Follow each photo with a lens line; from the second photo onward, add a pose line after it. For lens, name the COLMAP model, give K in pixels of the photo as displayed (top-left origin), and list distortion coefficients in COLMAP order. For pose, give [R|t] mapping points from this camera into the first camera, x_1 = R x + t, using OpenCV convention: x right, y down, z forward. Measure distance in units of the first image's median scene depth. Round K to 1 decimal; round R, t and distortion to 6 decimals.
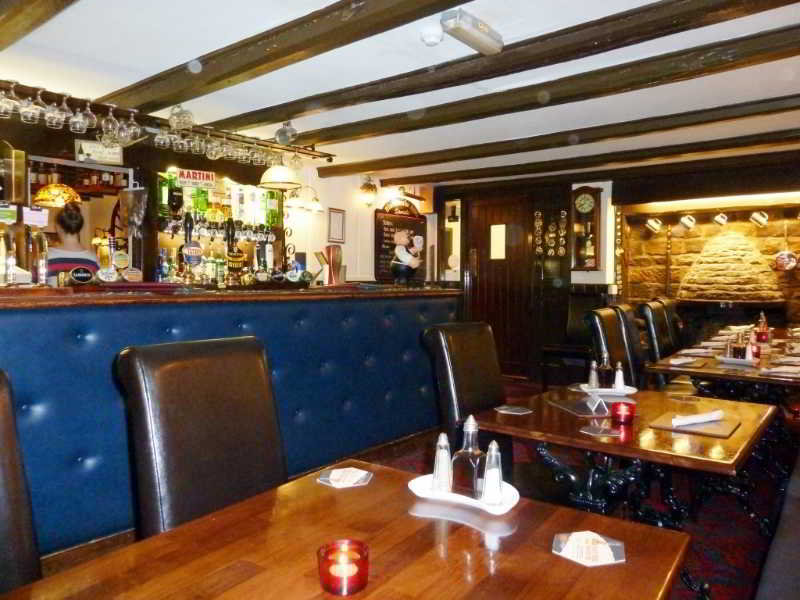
lens RADIAL K [[605.9, 0, 400.0], [0, 605.9, 299.0], [0, 0, 1]] dist [-0.008613, -0.002734]
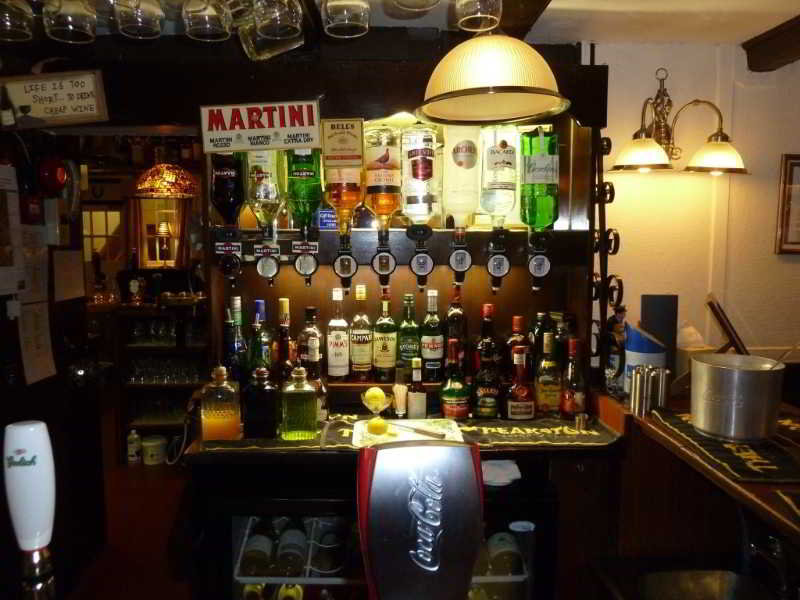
lens RADIAL K [[605.9, 0, 398.7], [0, 605.9, 301.3], [0, 0, 1]] dist [-0.008613, -0.002734]
pose [[0.638246, 0.063338, -0.767222, 0.006873], [-0.019266, 0.997612, 0.066331, -0.116324], [0.769591, -0.027554, 0.637942, 0.812837]]
